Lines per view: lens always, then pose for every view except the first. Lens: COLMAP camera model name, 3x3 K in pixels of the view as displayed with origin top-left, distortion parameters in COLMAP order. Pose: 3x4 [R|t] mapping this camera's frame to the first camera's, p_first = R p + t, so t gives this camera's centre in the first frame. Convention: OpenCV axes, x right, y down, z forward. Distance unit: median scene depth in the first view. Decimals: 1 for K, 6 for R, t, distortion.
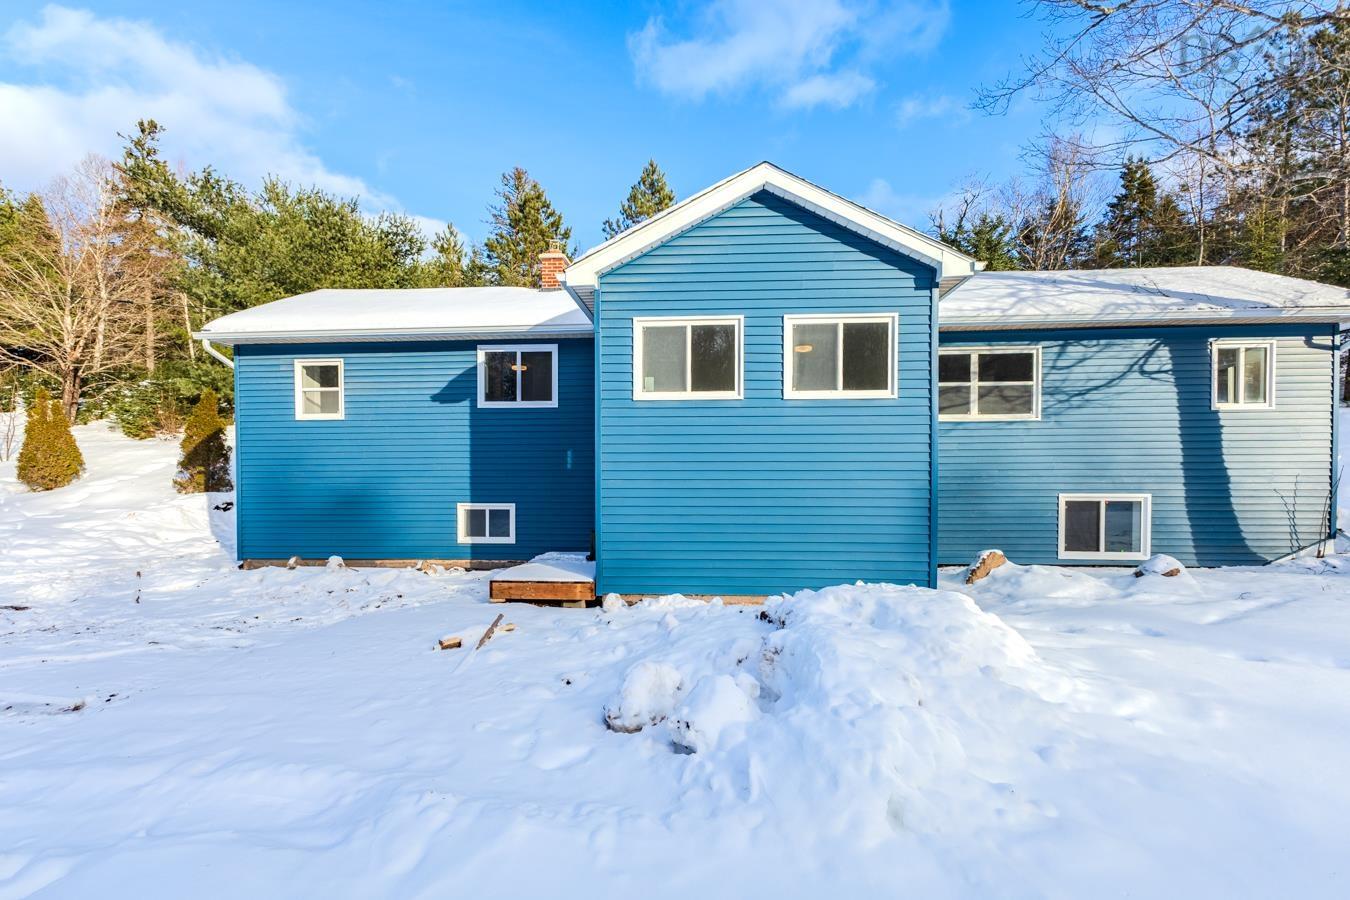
lens RADIAL K [[587.4, 0, 668.3], [0, 587.4, 494.6], [0, 0, 1]] dist [0.013714, -0.003141]
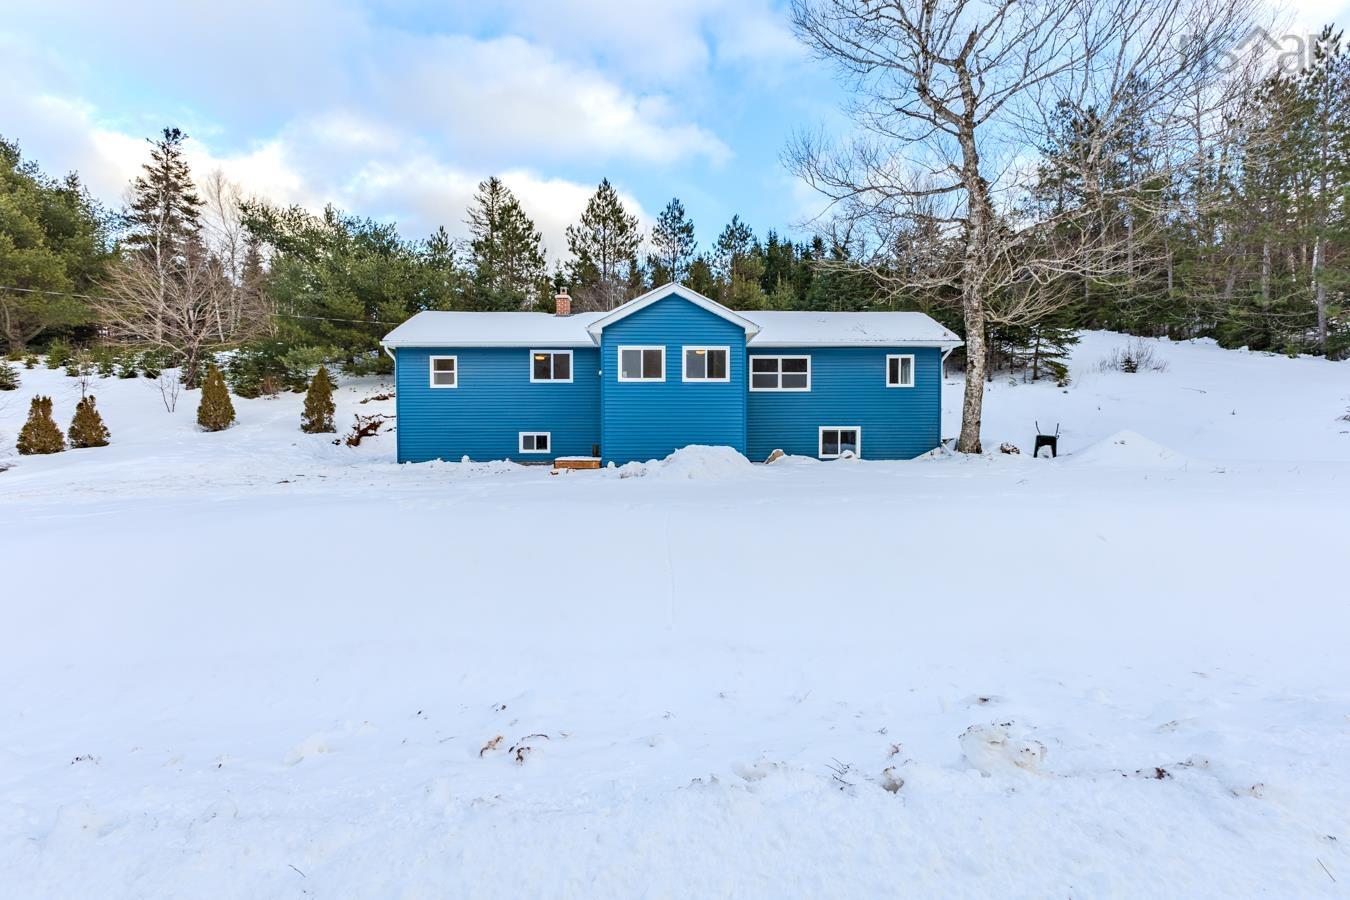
lens RADIAL K [[587.4, 0, 657.3], [0, 587.4, 465.2], [0, 0, 1]] dist [0.013714, -0.003141]
pose [[0.997024, -0.002631, 0.077042, -0.060201], [0.001998, 0.999964, 0.008291, 0.107486], [-0.077061, -0.008112, 0.996993, -0.947496]]
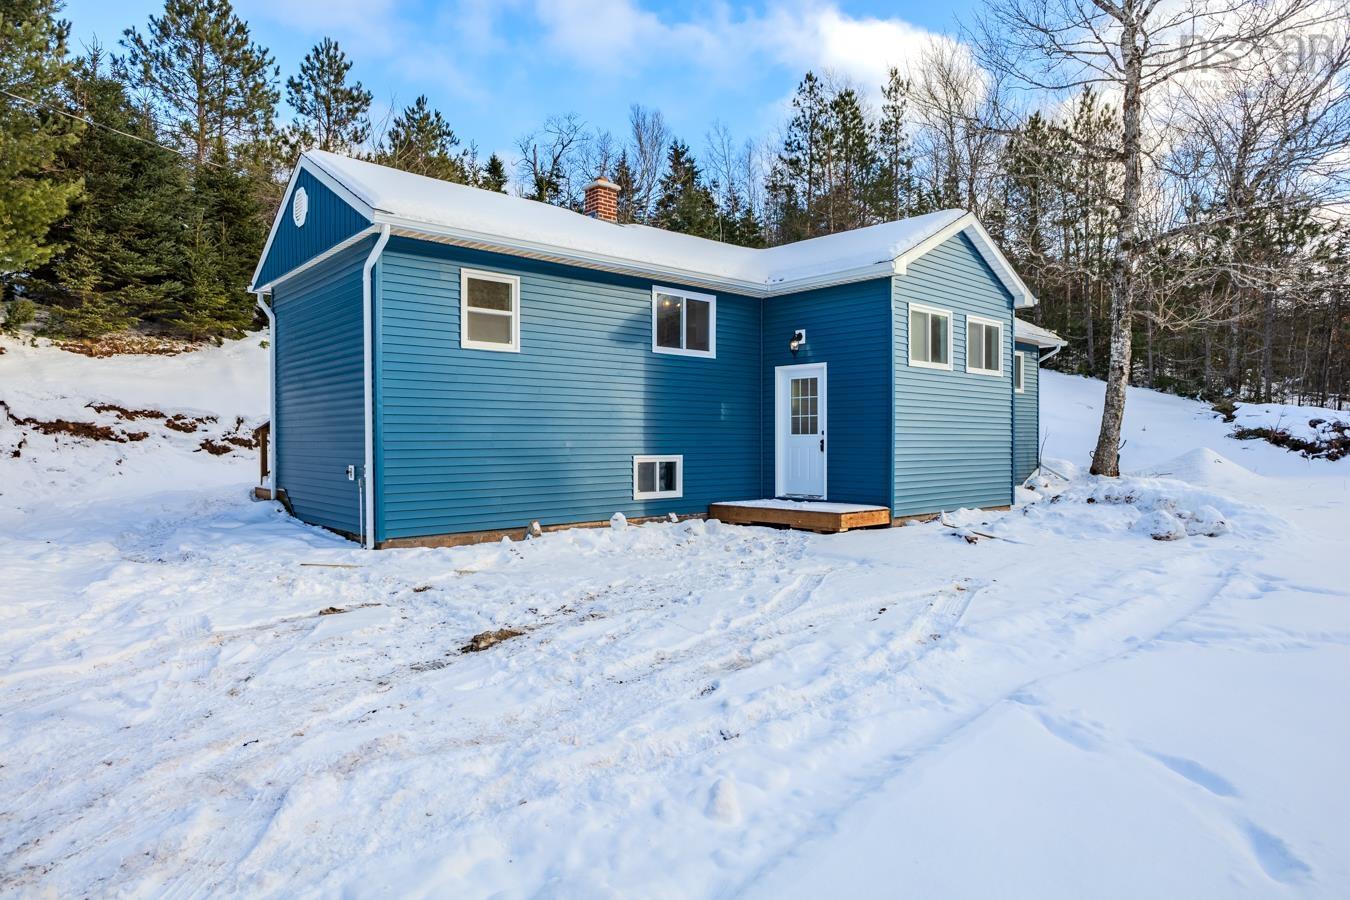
lens RADIAL K [[805.6, 0, 661.6], [0, 805.6, 454.6], [0, 0, 1]] dist [-0.007836, -0.000790]
pose [[0.708144, -0.011475, 0.705975, -1.211064], [0.024522, 0.999664, -0.008349, 0.023909], [-0.705642, 0.023224, 0.708188, 0.101213]]
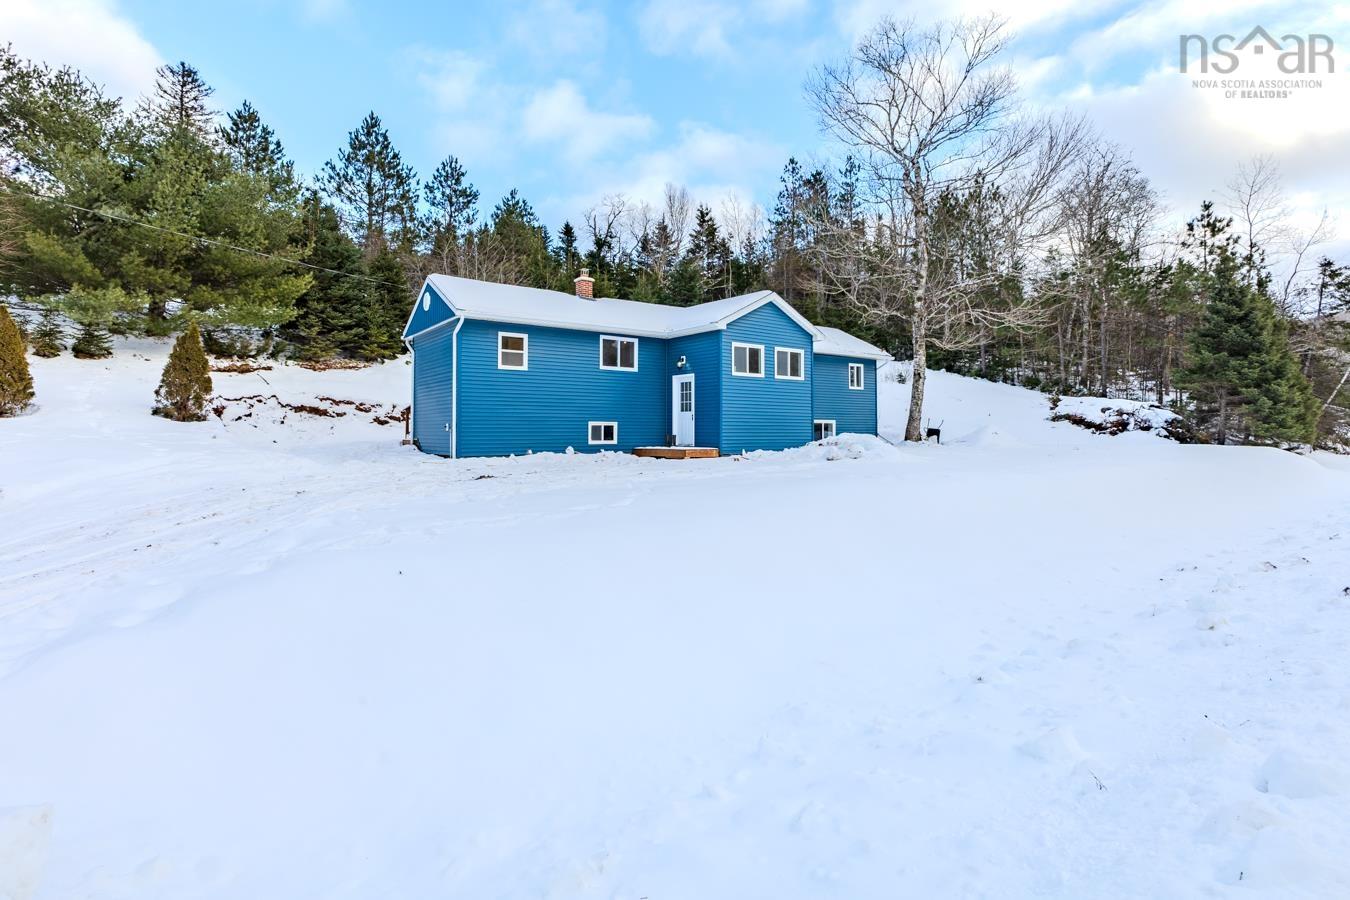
lens RADIAL K [[668.8, 0, 656.0], [0, 668.8, 417.4], [0, 0, 1]] dist [0.009264, -0.002266]
pose [[0.775165, 0.016625, 0.631540, -1.485674], [0.018959, 0.998591, -0.049558, 0.105455], [-0.631474, 0.050389, 0.773758, -0.685262]]
